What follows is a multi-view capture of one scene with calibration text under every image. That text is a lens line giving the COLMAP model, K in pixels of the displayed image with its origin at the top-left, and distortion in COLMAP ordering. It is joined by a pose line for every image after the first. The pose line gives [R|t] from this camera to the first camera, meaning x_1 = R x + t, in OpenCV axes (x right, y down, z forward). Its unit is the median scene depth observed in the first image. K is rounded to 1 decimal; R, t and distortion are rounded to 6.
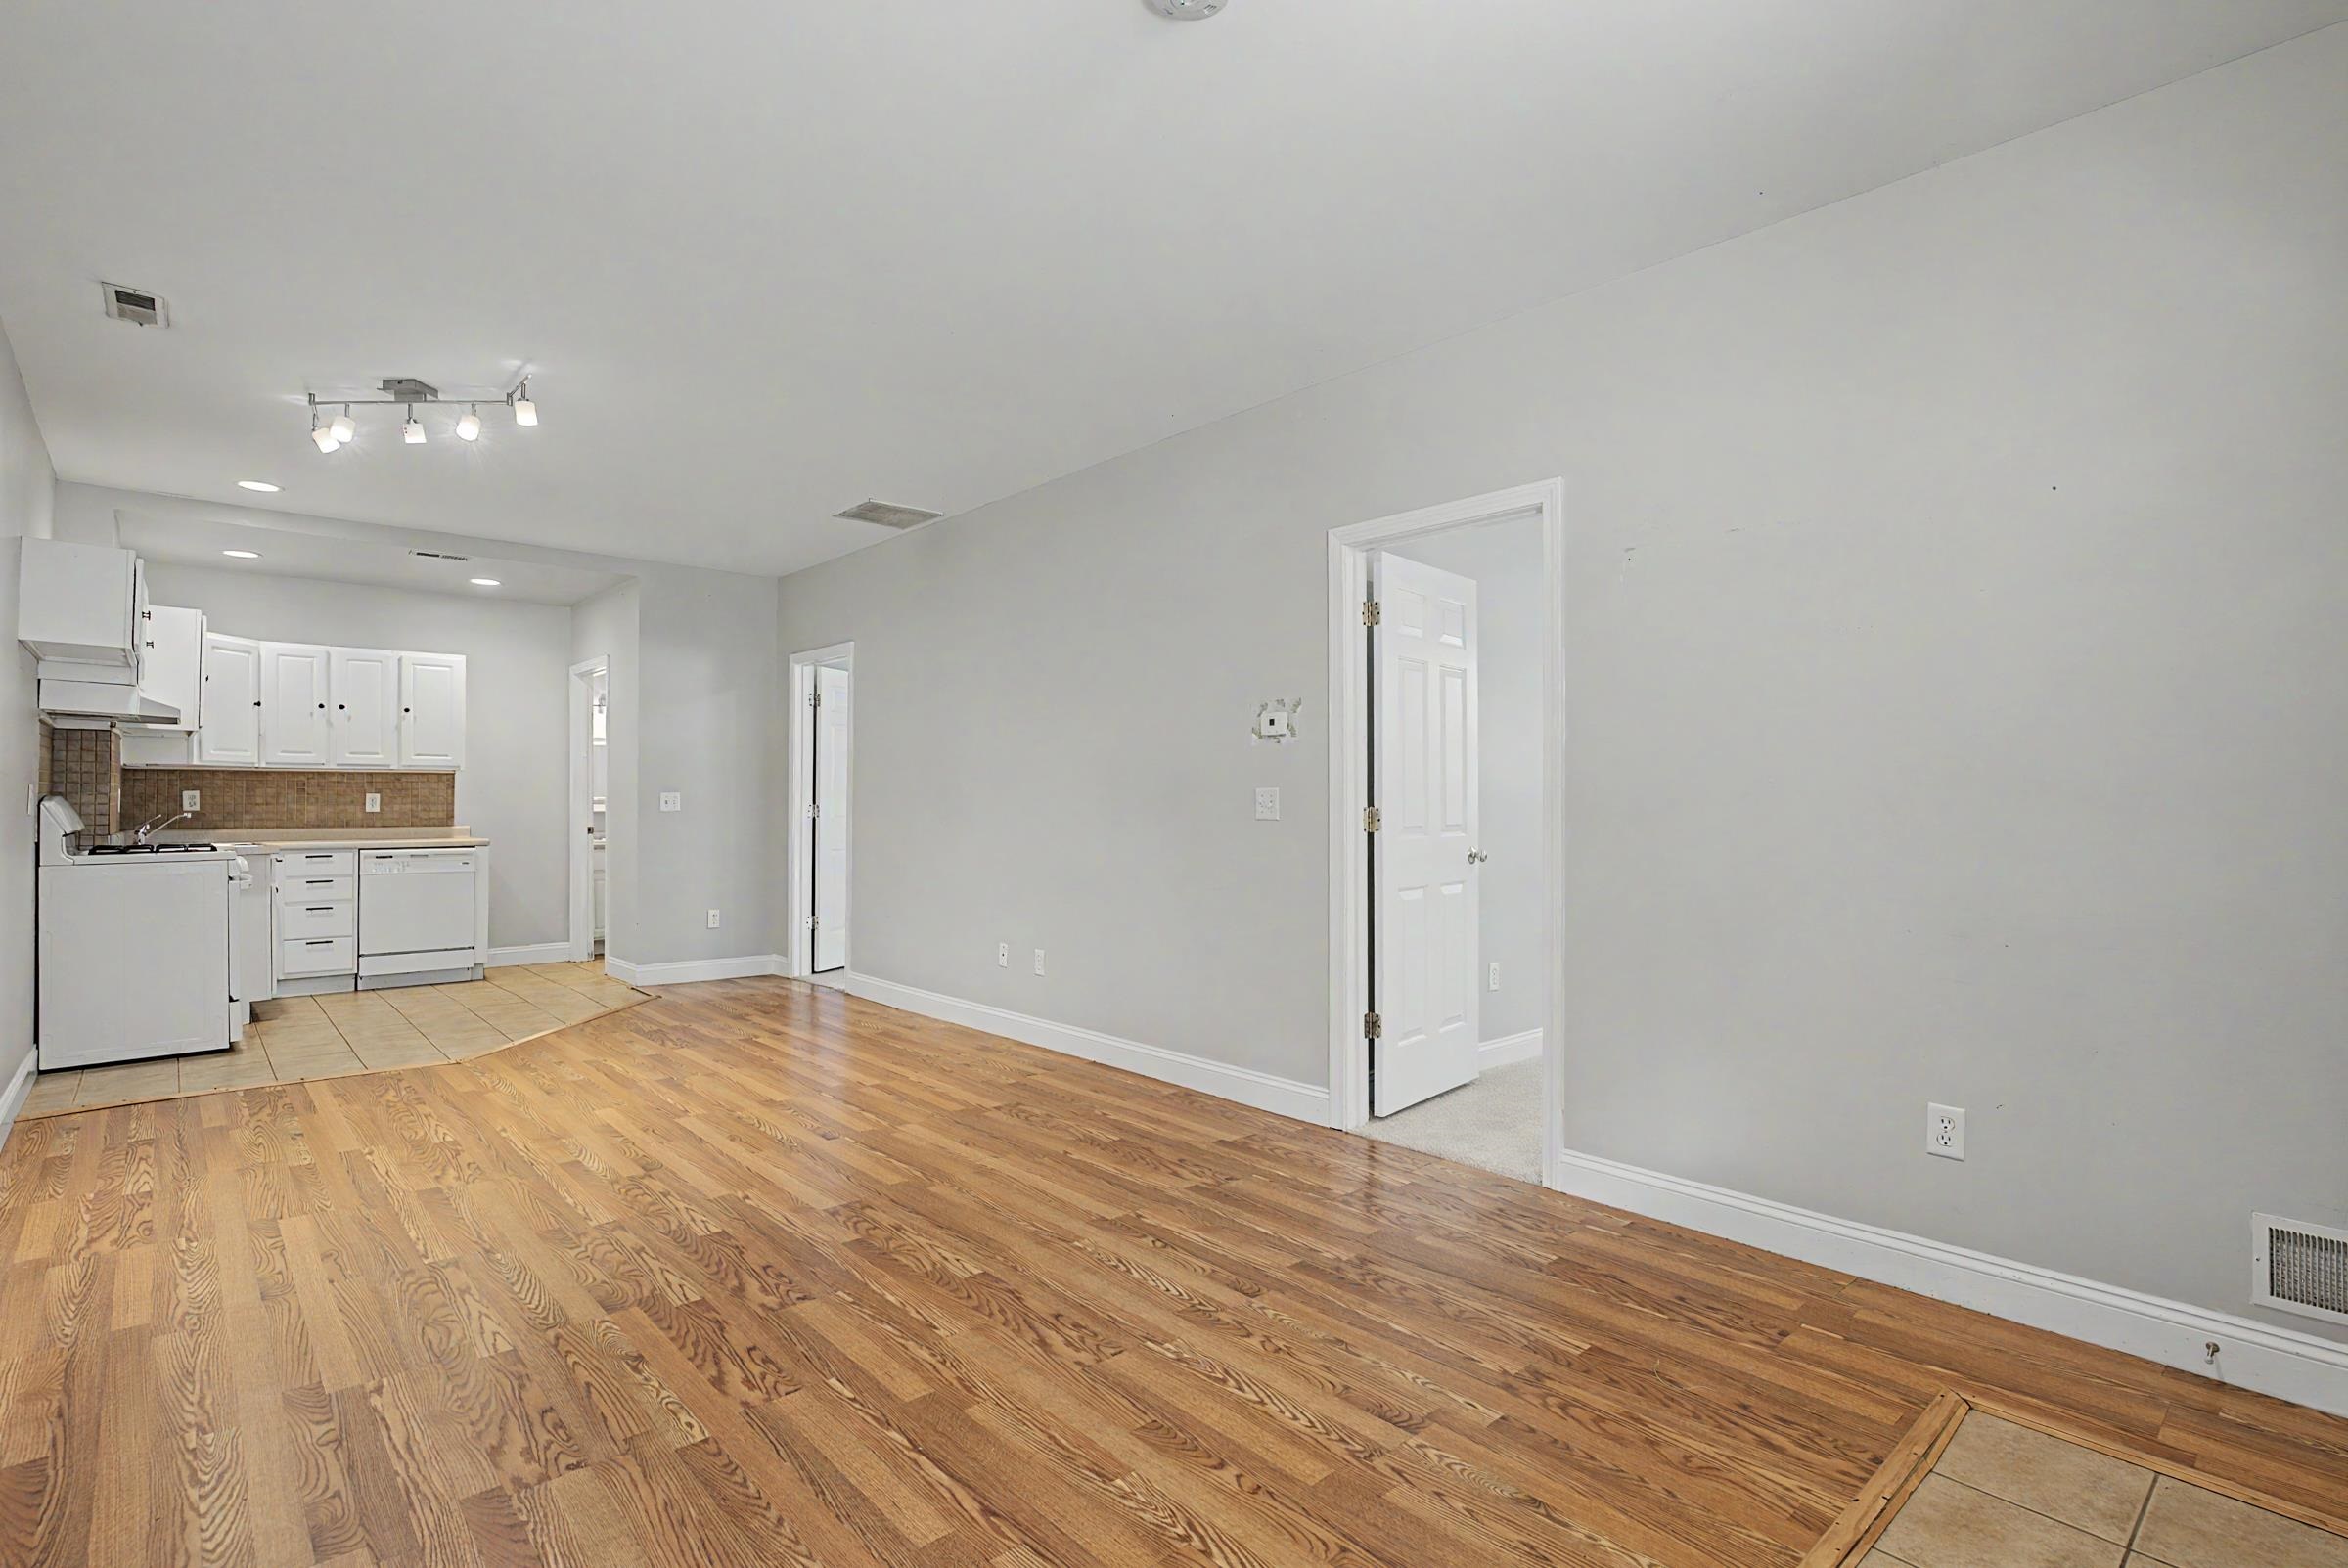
lens RADIAL K [[1127.8, 0, 1179.6], [0, 1127.8, 791.1], [0, 0, 1]] dist [-0.001961, 0.001233]
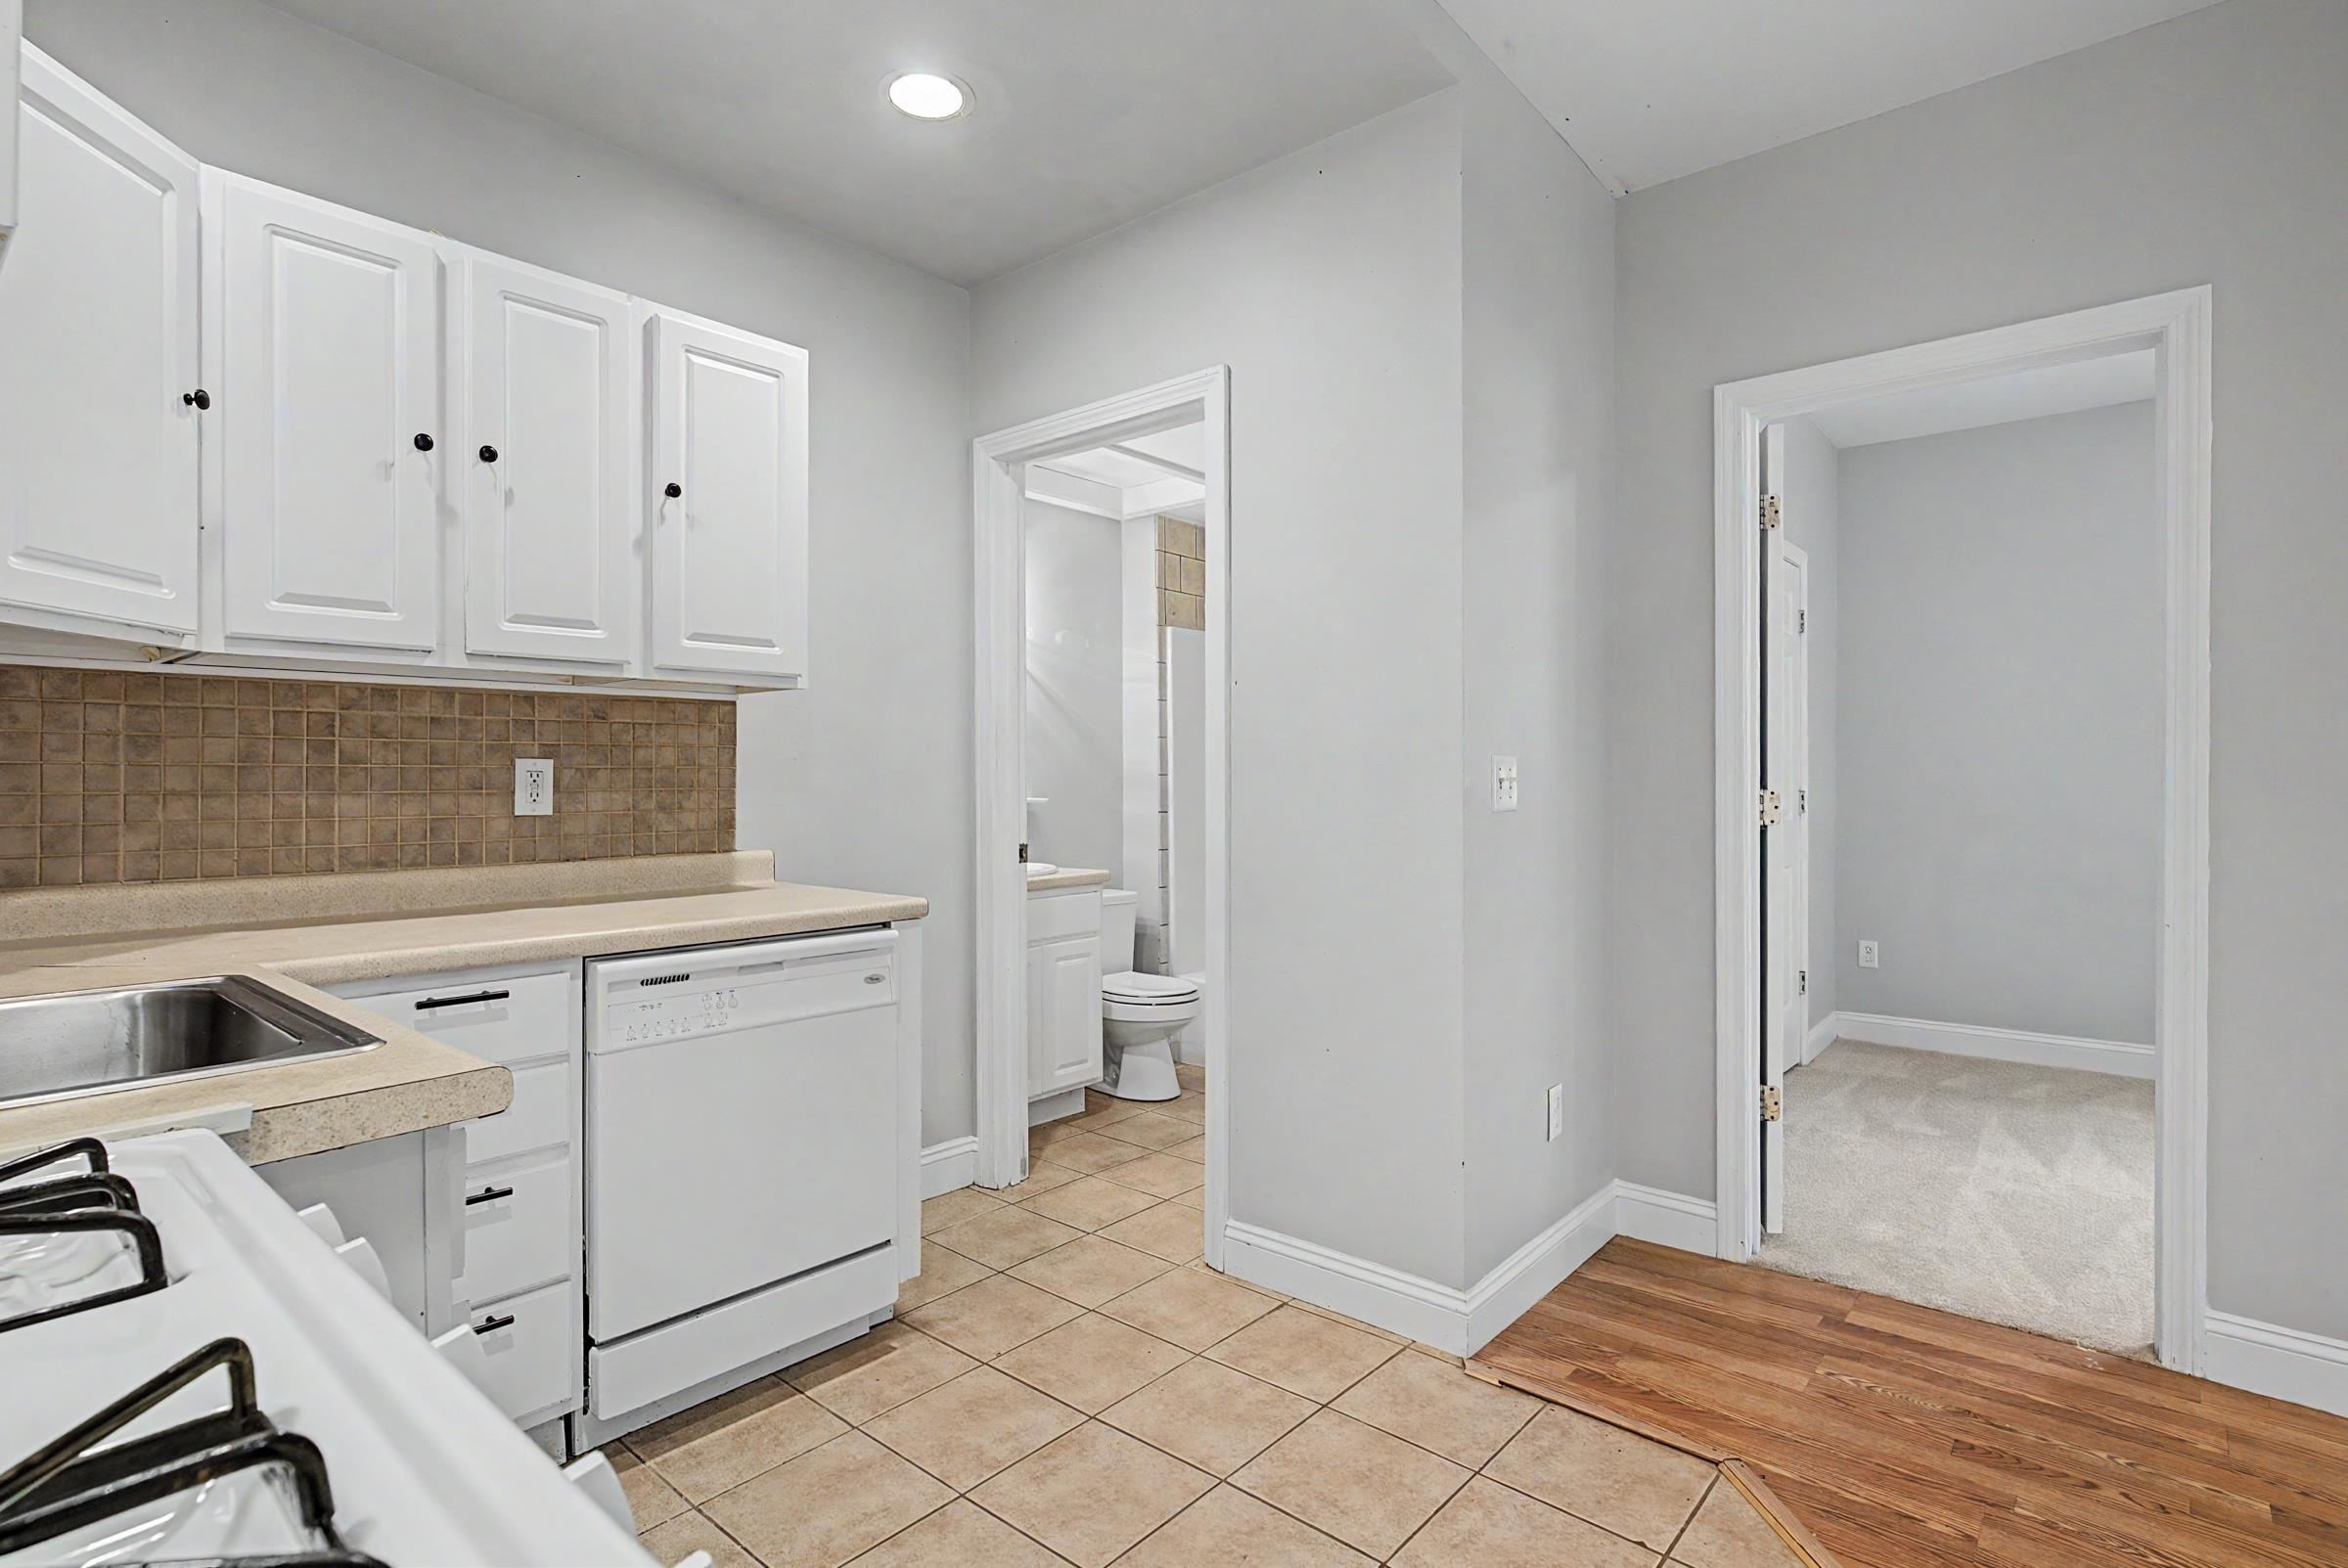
lens RADIAL K [[1155.0, 0, 1131.6], [0, 1155.0, 764.9], [0, 0, 1]] dist [-0.004169, 0.002209]
pose [[0.994575, -0.001369, 0.104017, -1.006000], [0.002142, 0.999971, -0.007316, 0.011656], [-0.104004, 0.007499, 0.994549, 1.135906]]
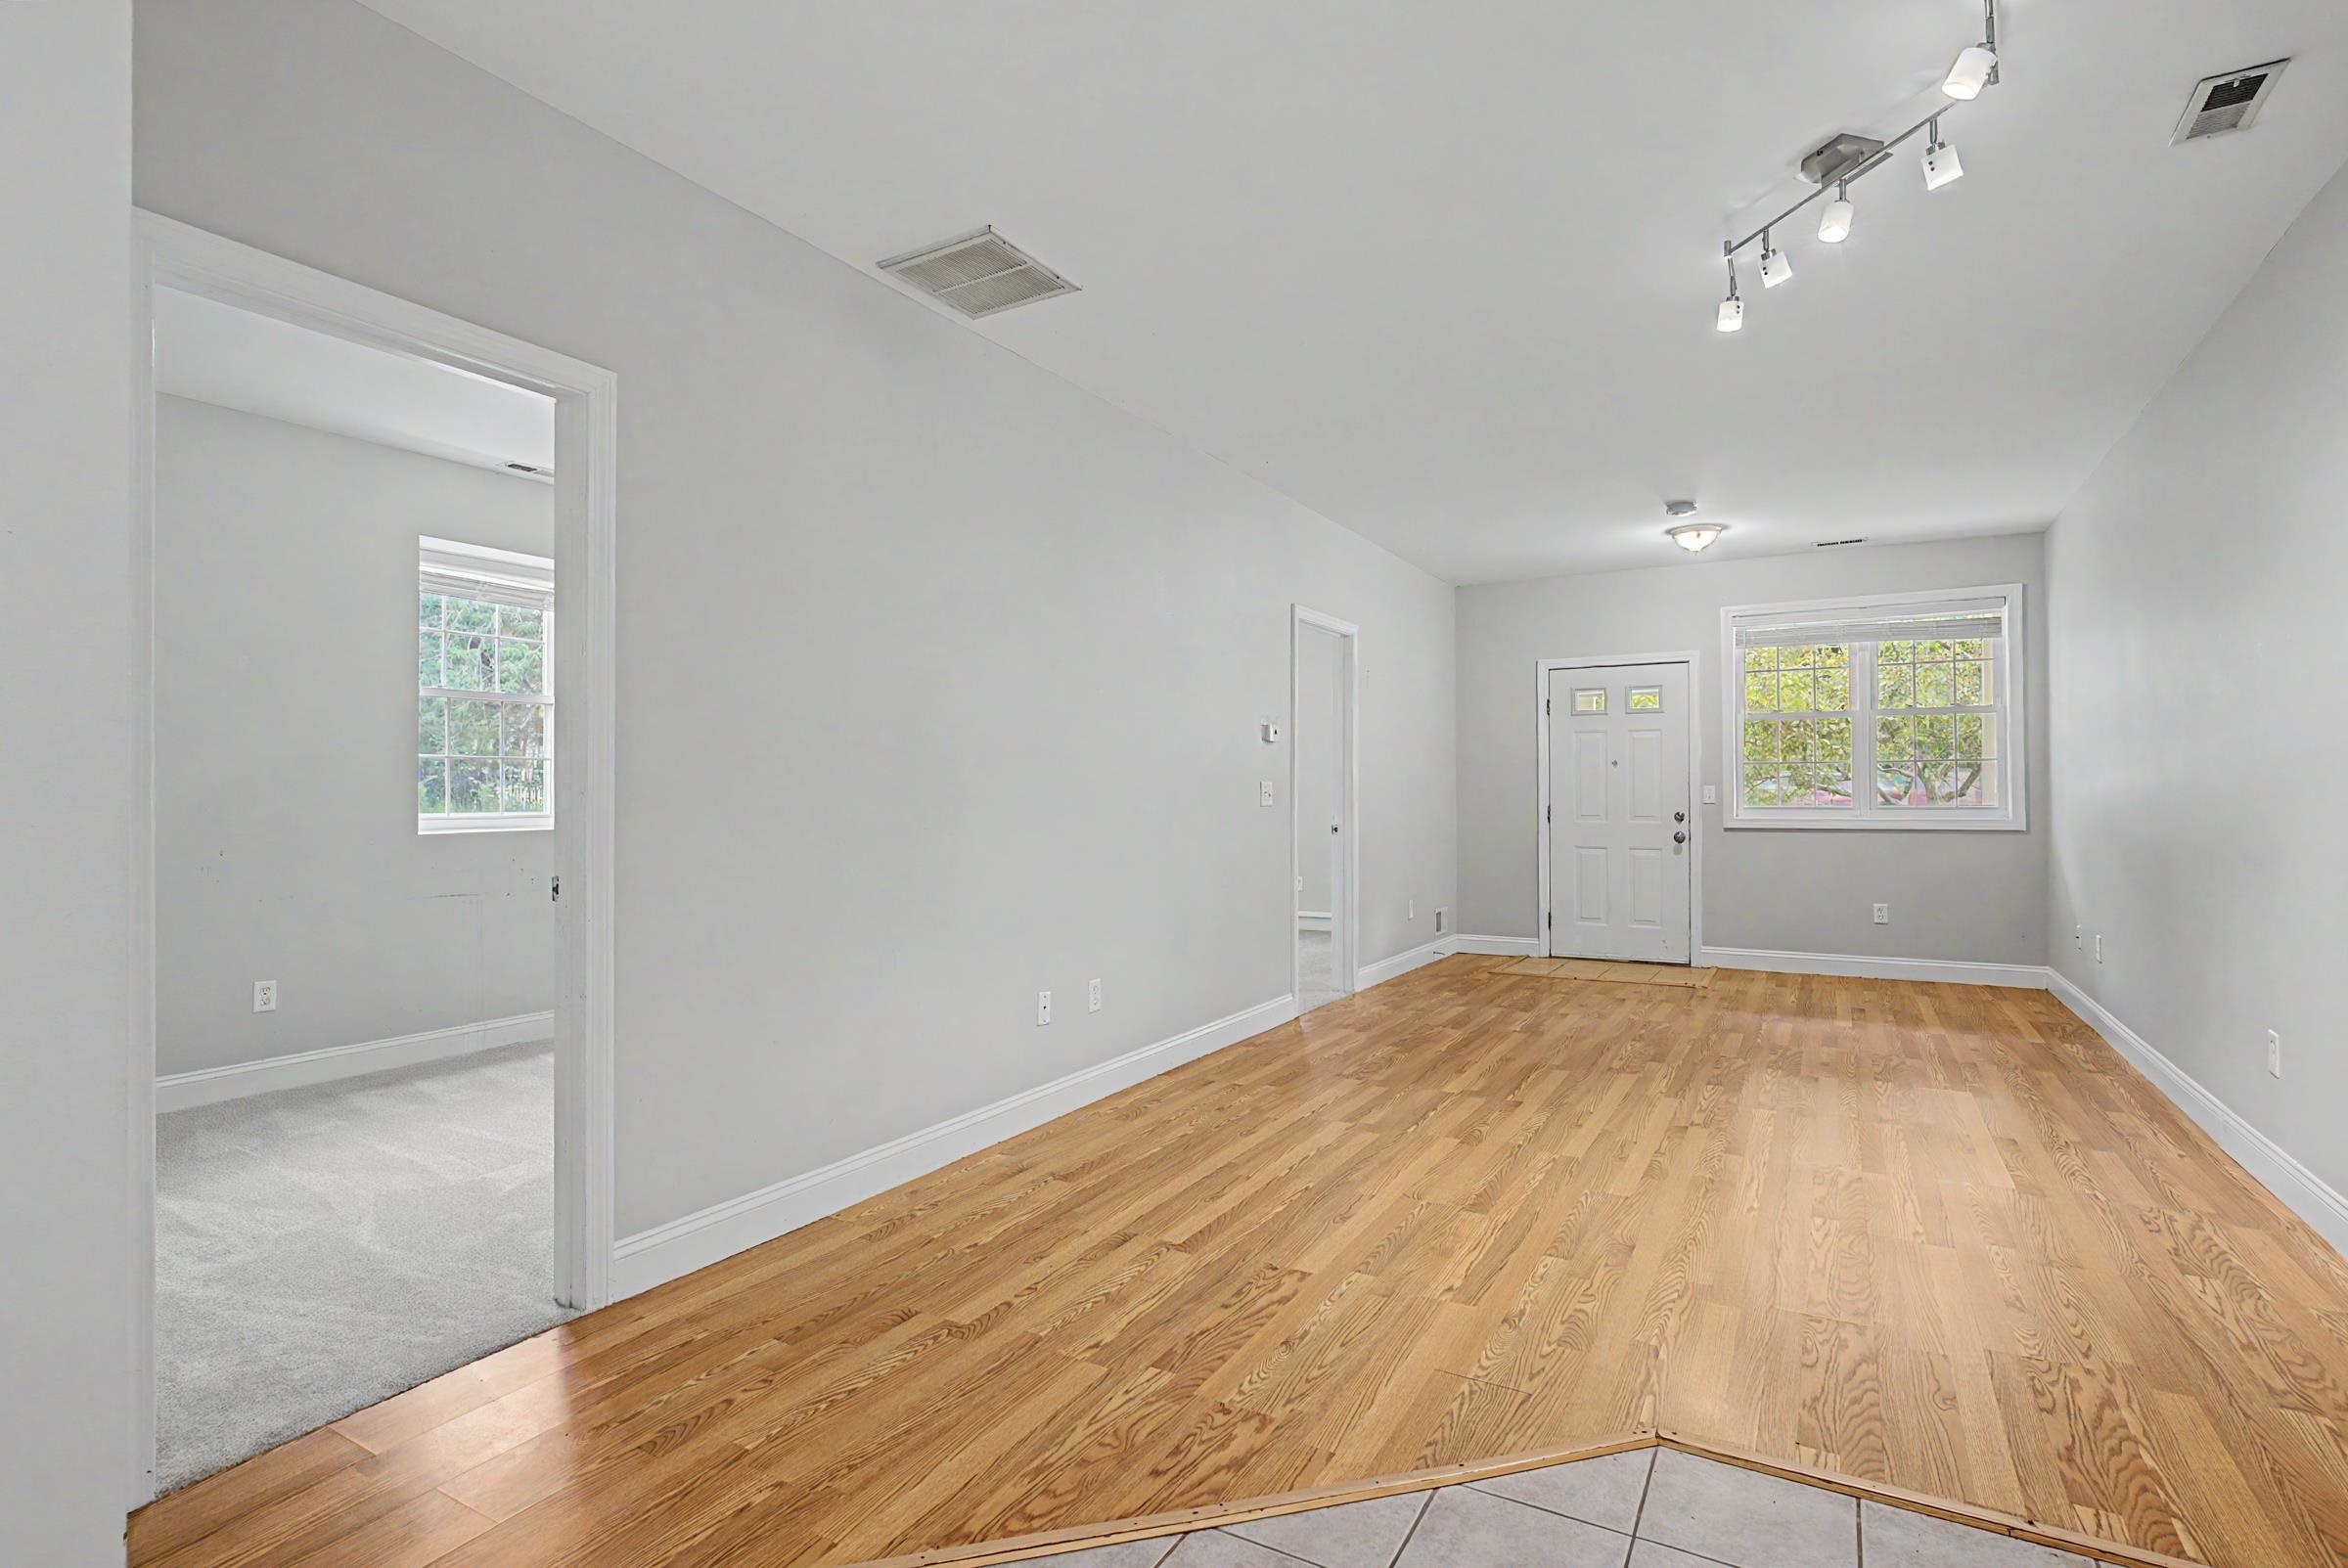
lens RADIAL K [[1127.8, 0, 1184.7], [0, 1127.8, 781.7], [0, 0, 1]] dist [-0.001961, 0.001233]
pose [[-0.307427, 0.010091, 0.951518, -1.138054], [-0.004706, 0.999915, -0.012125, 0.013750], [-0.951560, -0.008206, -0.307354, 1.500034]]
